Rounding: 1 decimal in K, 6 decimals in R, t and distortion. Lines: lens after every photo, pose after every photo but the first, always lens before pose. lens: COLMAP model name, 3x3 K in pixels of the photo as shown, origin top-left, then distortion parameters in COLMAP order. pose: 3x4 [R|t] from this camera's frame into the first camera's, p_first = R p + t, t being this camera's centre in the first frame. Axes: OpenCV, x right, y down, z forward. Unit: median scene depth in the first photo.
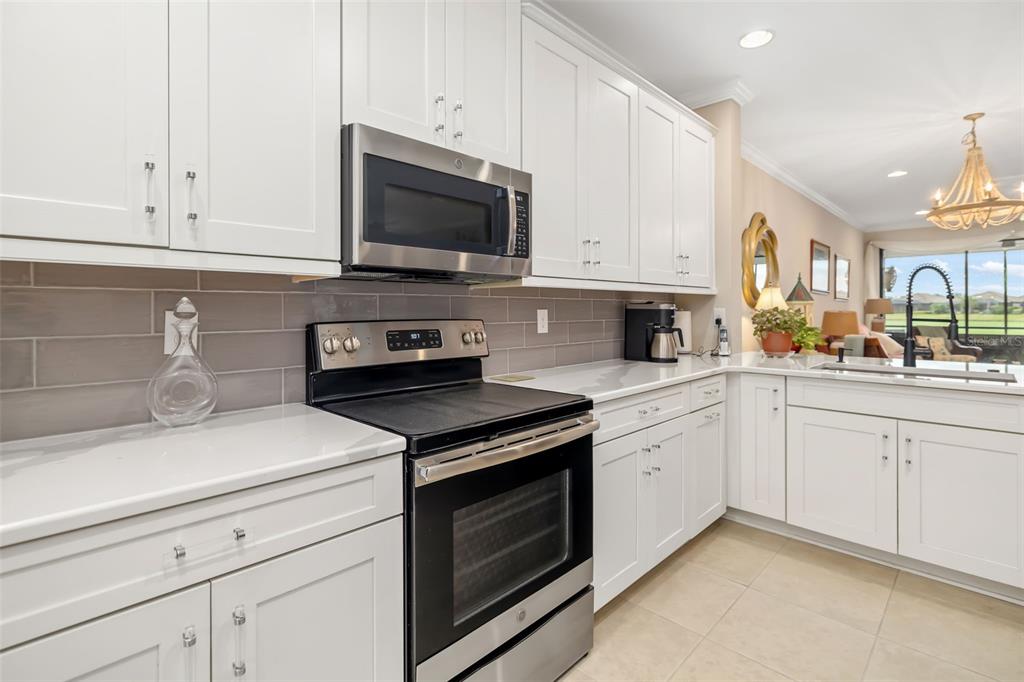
lens RADIAL K [[478.3, 0, 509.6], [0, 478.3, 314.8], [0, 0, 1]] dist [0.000817, 0.000444]
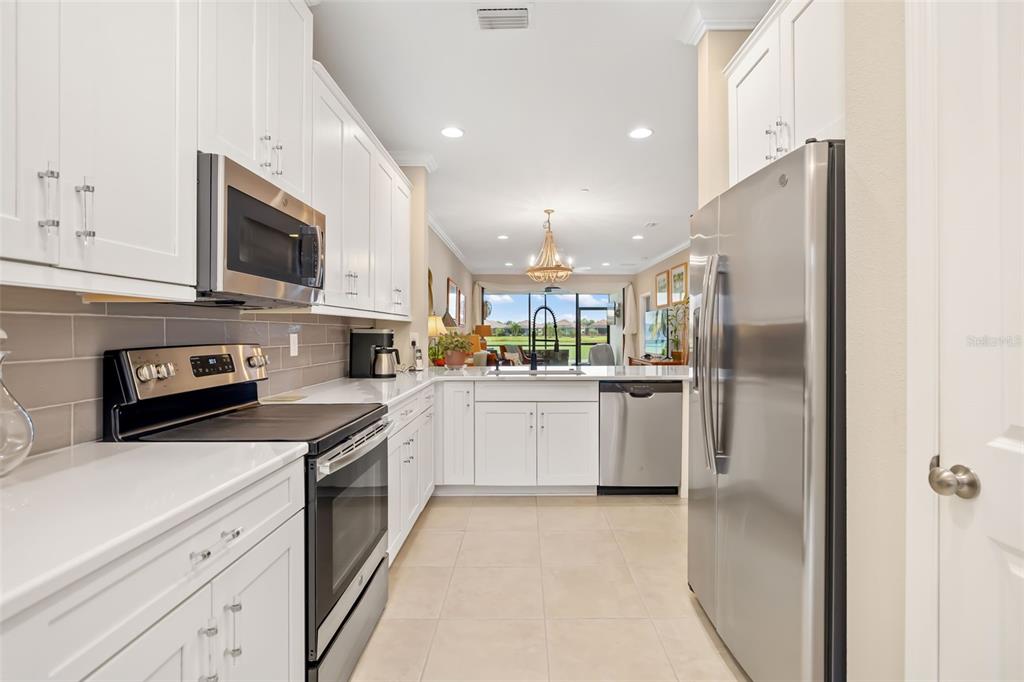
lens RADIAL K [[482.3, 0, 512.0], [0, 482.3, 341.0], [0, 0, 1]] dist [-0.002412, -0.000395]
pose [[0.723792, -0.010130, 0.689944, -0.368192], [0.005694, 0.999946, 0.008708, -0.001816], [-0.689995, -0.002374, 0.723810, -0.118399]]
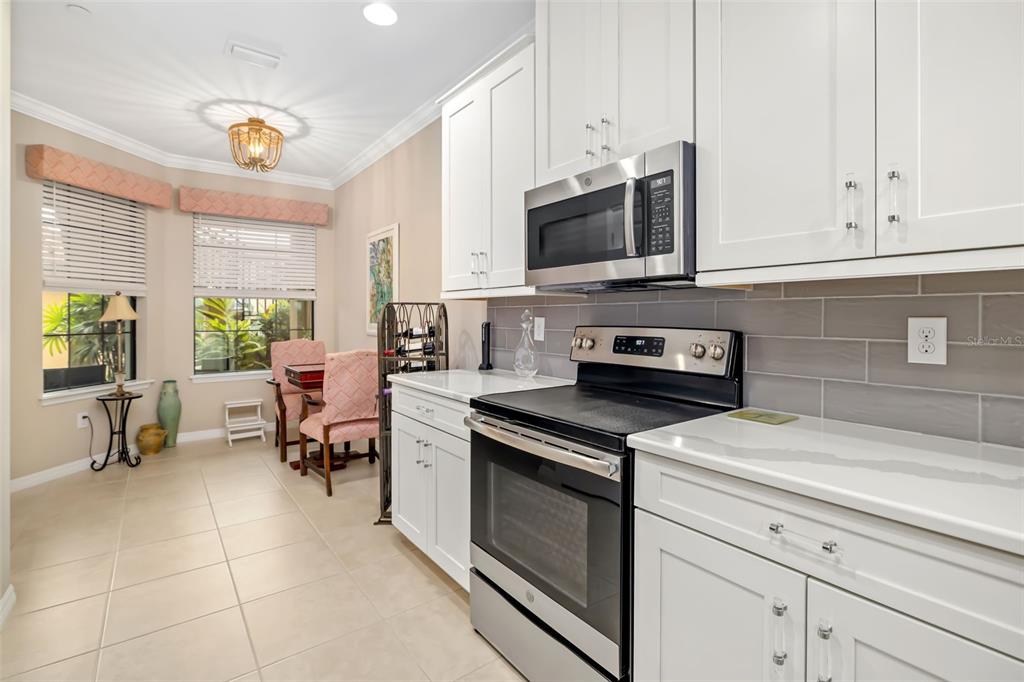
lens RADIAL K [[483.5, 0, 510.9], [0, 483.5, 314.8], [0, 0, 1]] dist [-0.001106, -0.000093]
pose [[-0.148340, -0.000802, -0.988936, 0.749914], [-0.011261, 0.999936, 0.000878, -0.011241], [0.988872, 0.011267, -0.148340, 0.744422]]
